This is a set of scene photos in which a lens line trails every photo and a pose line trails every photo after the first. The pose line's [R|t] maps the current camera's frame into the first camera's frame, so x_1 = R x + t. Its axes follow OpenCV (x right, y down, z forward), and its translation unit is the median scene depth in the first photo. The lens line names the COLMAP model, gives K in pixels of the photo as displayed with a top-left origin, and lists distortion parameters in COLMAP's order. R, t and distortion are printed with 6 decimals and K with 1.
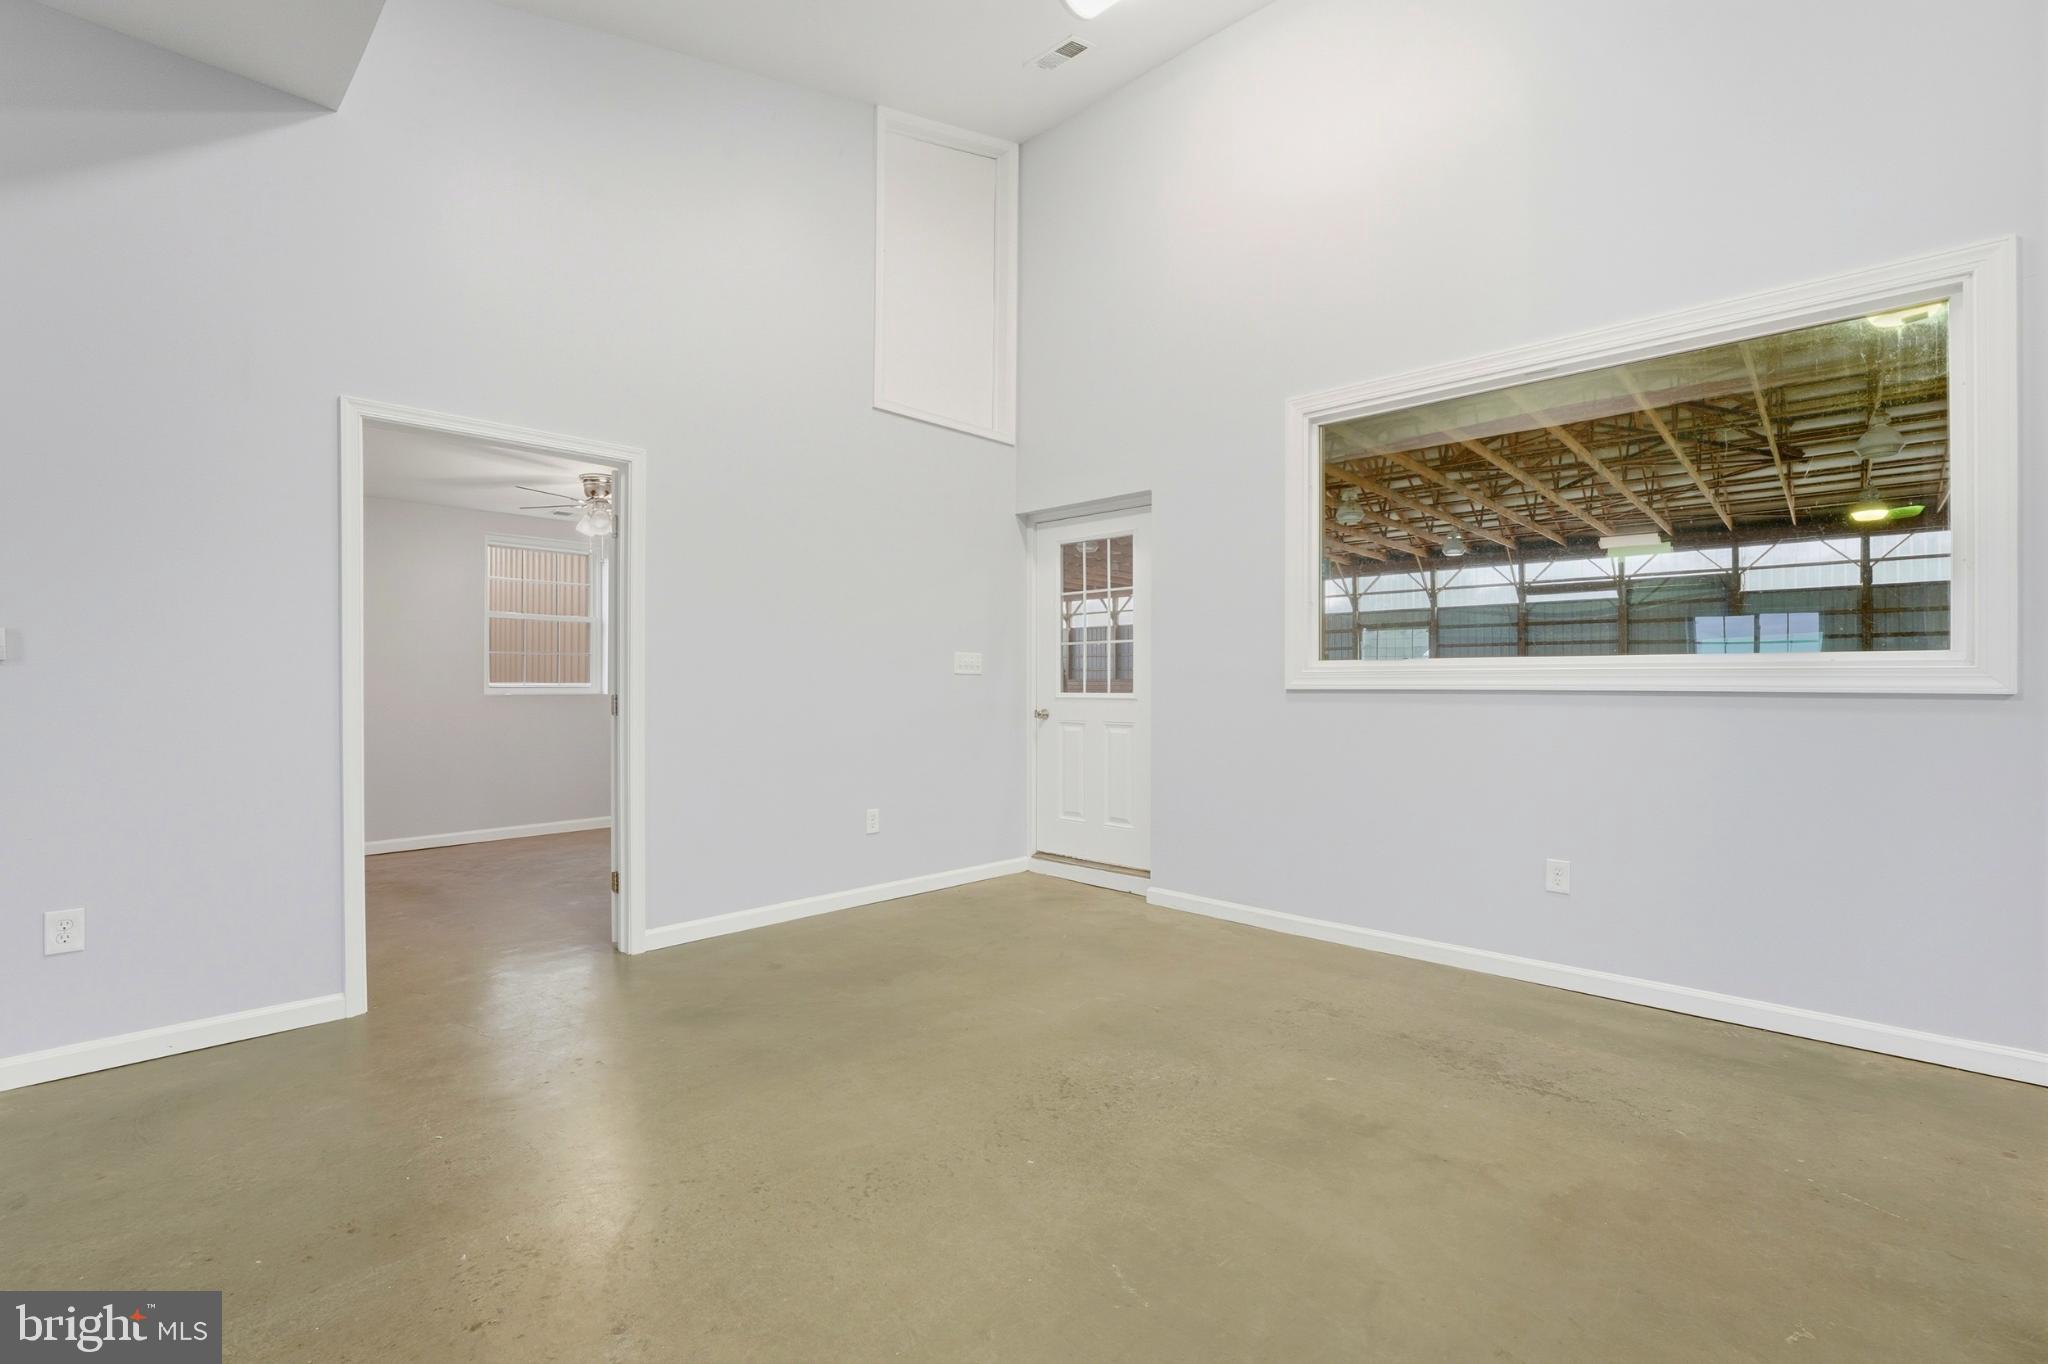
lens RADIAL K [[940.3, 0, 1029.8], [0, 940.3, 687.1], [0, 0, 1]] dist [-0.017185, -0.000250]
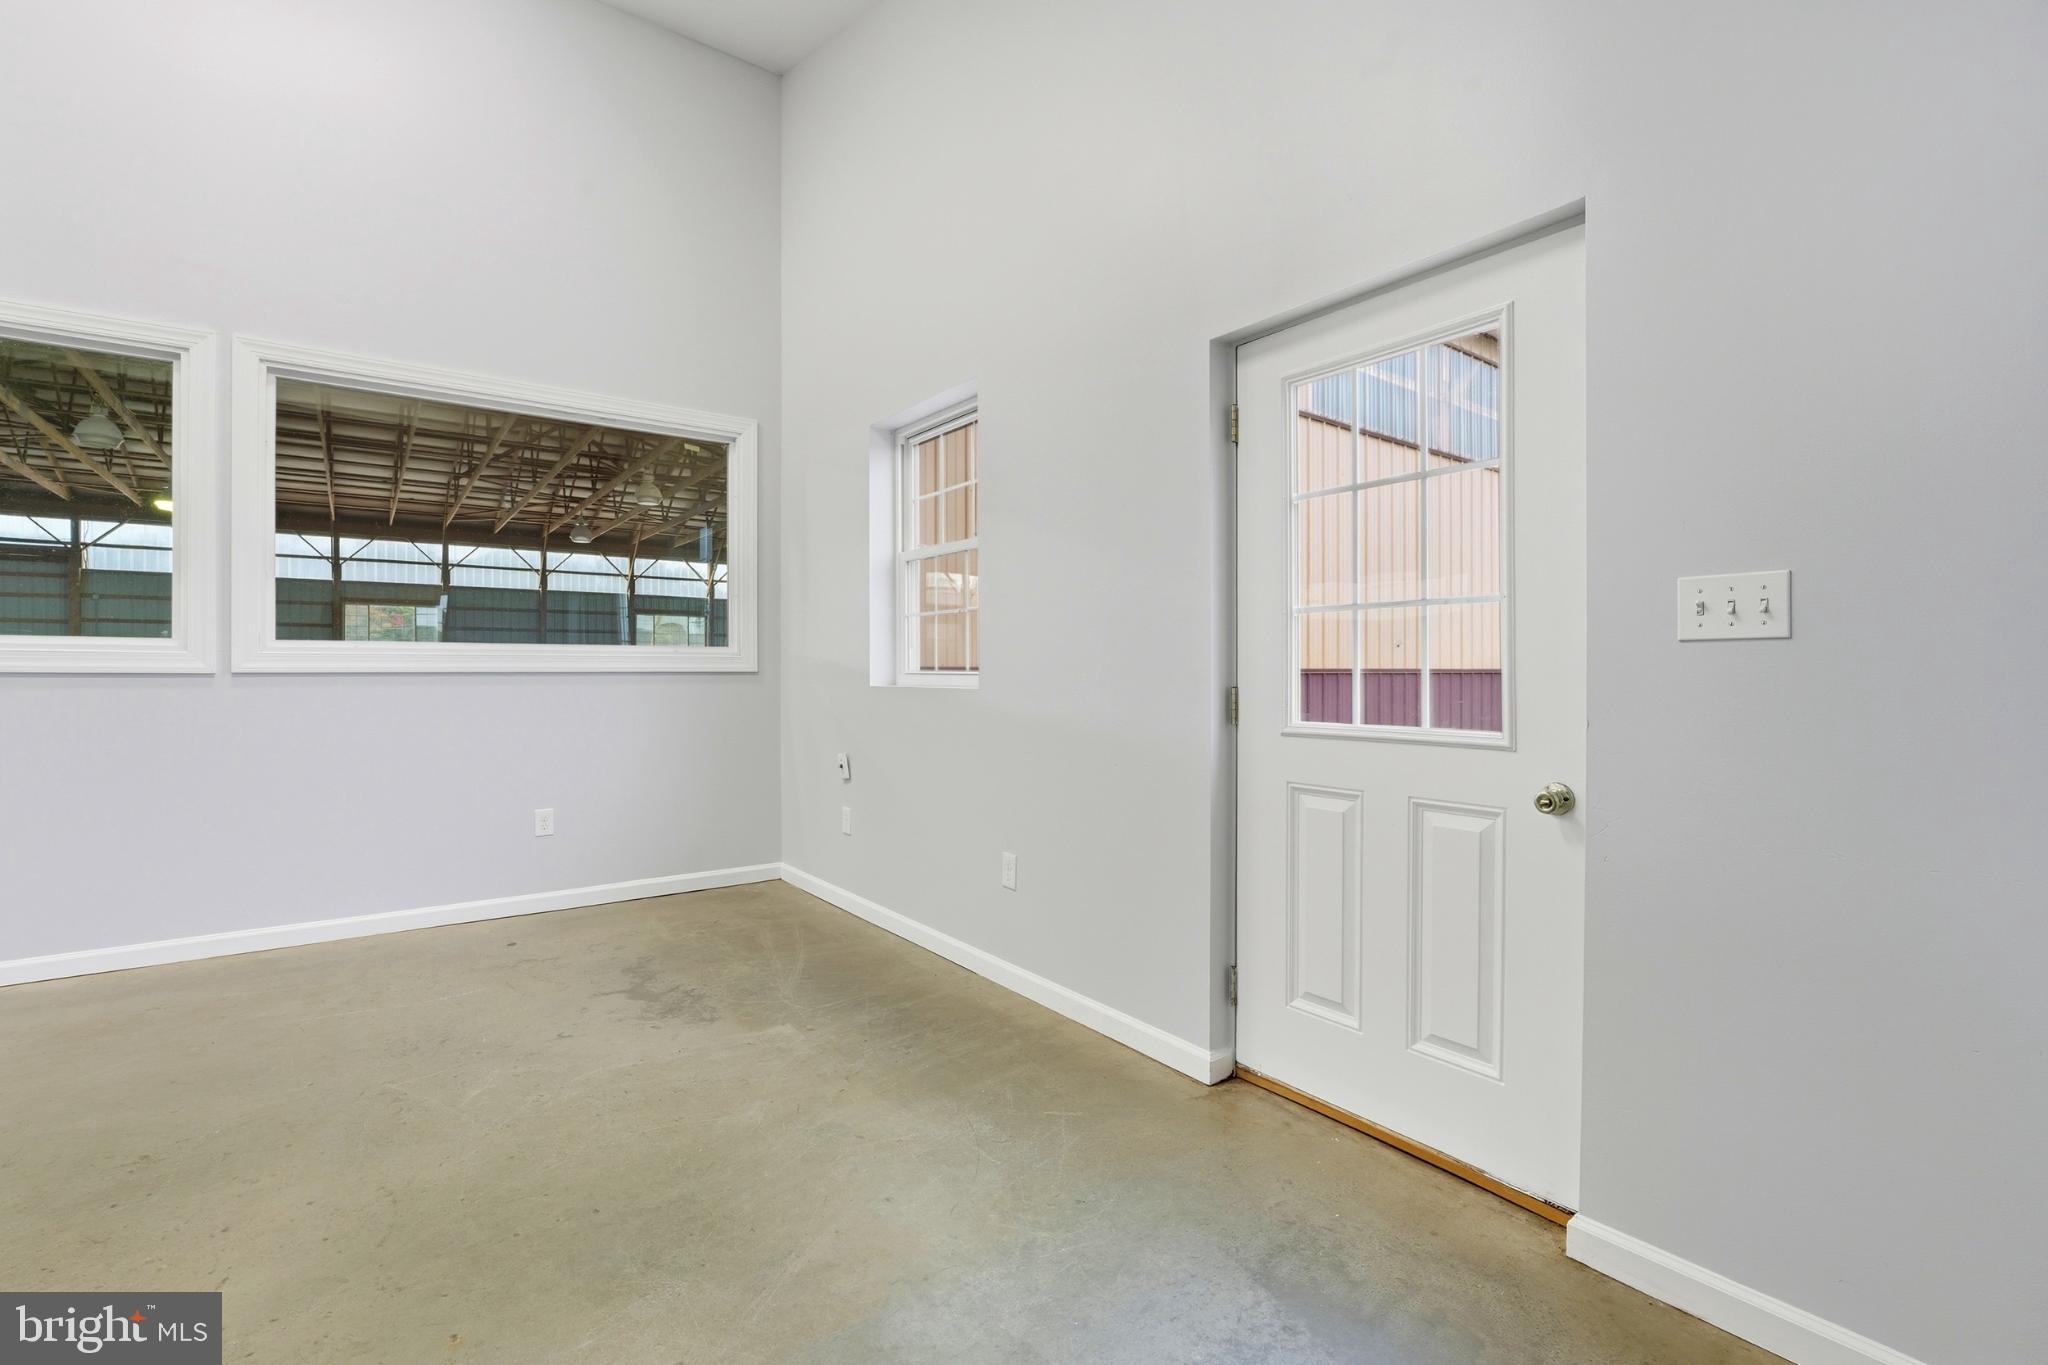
lens RADIAL K [[891.7, 0, 1027.4], [0, 891.7, 681.3], [0, 0, 1]] dist [-0.016613, -0.000511]
pose [[0.148319, -0.013652, 0.988845, -0.244897], [0.003967, 0.999905, 0.013210, -0.001147], [-0.988932, 0.001963, 0.148359, 0.237837]]
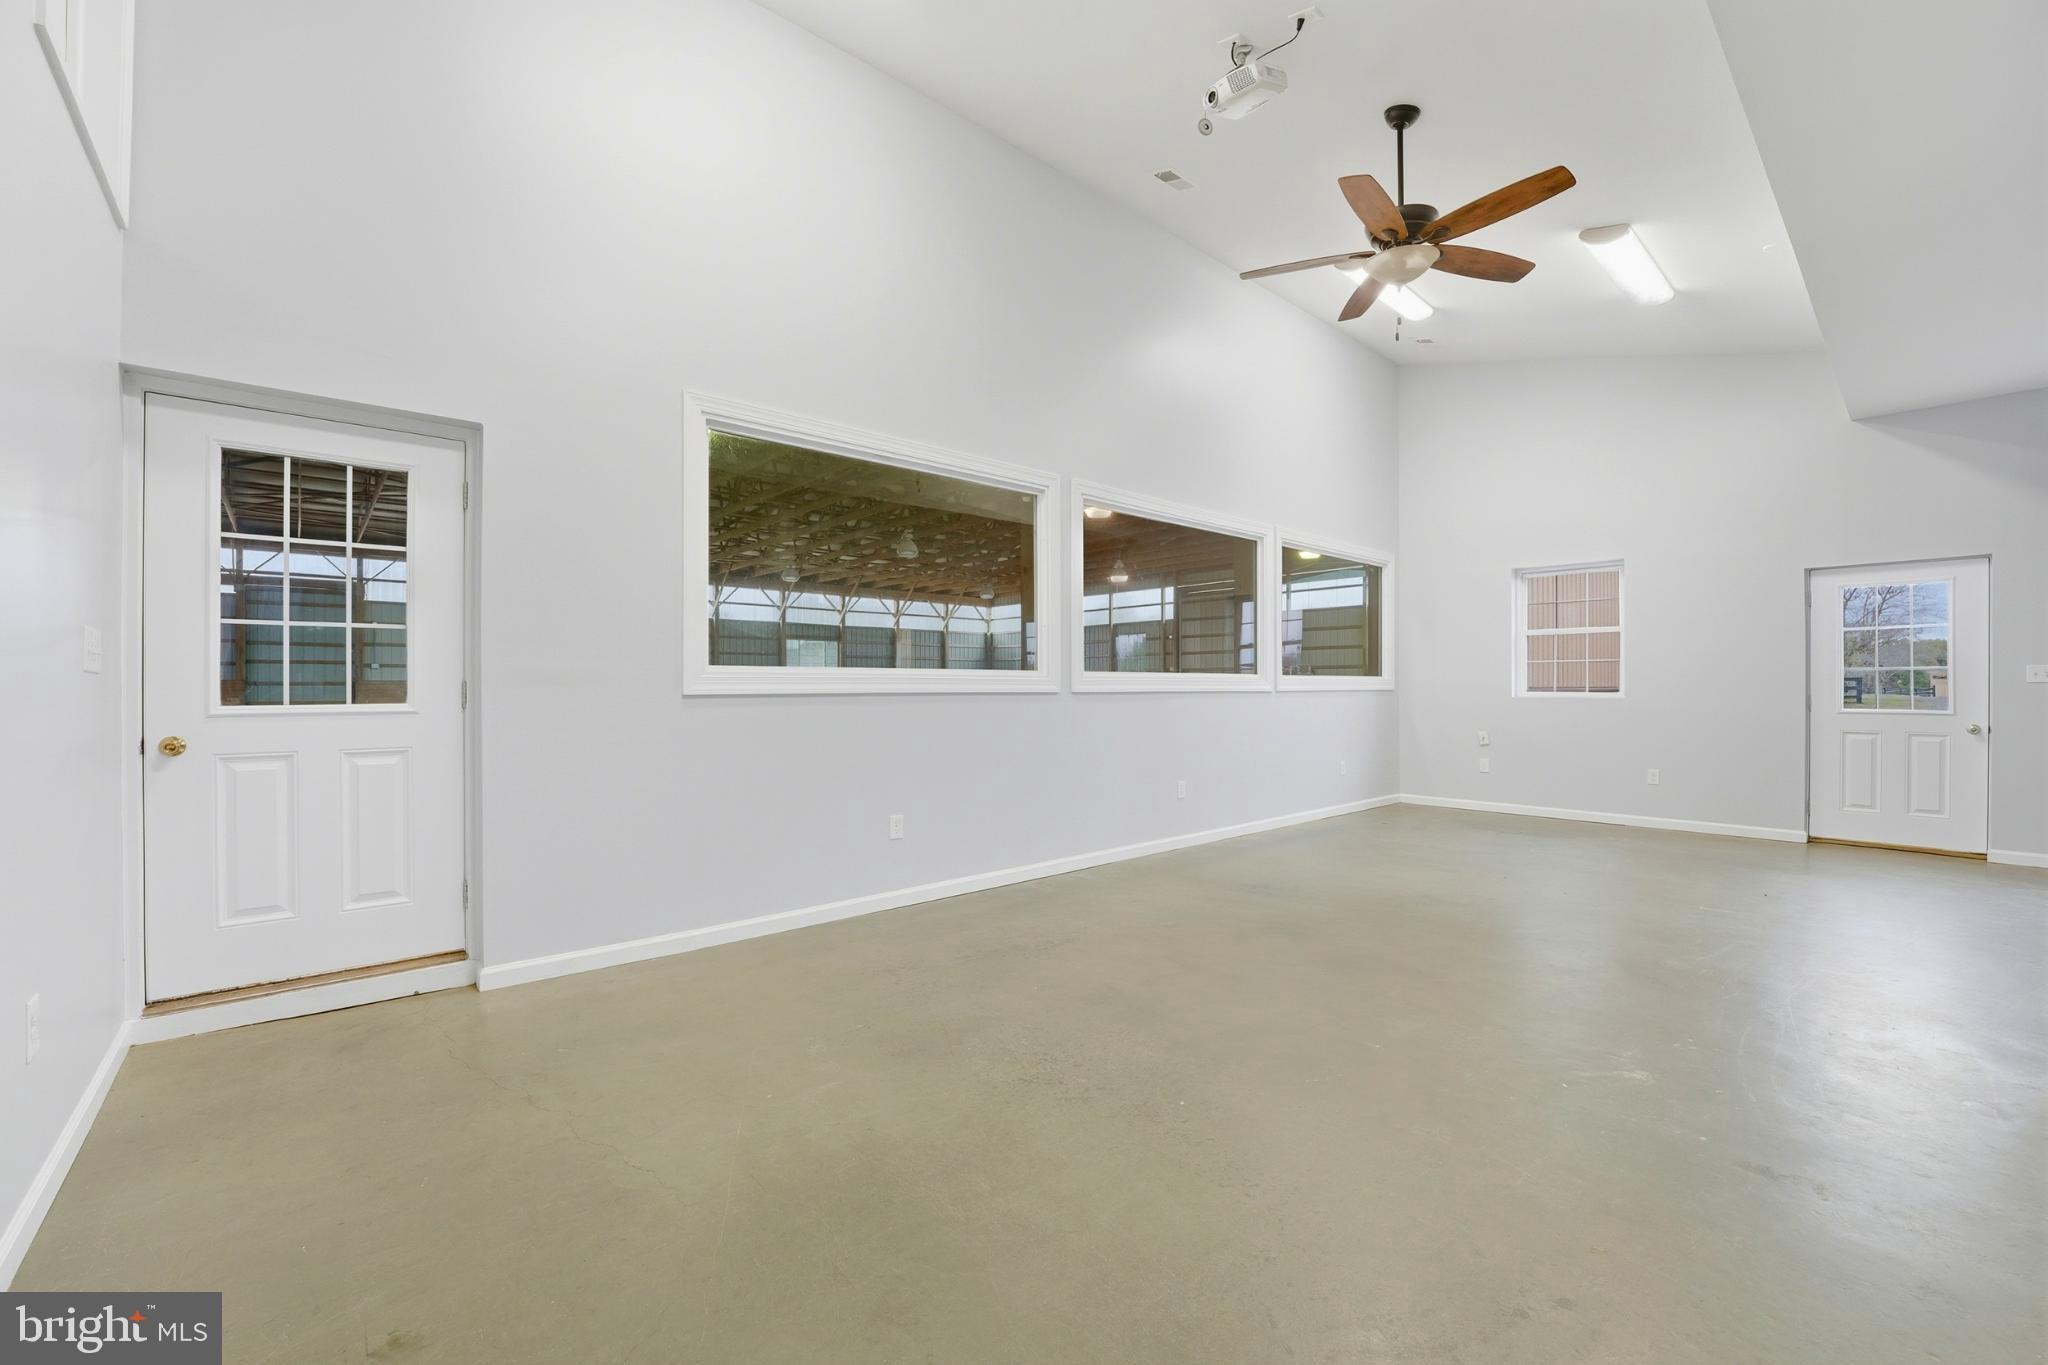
lens RADIAL K [[839.4, 0, 1027.9], [0, 839.4, 690.8], [0, 0, 1]] dist [0.019373, -0.000311]
pose [[0.087976, -0.007366, 0.996095, -0.465999], [0.005487, 0.999961, 0.006910, -0.004641], [-0.996107, 0.004858, 0.088013, 0.493877]]
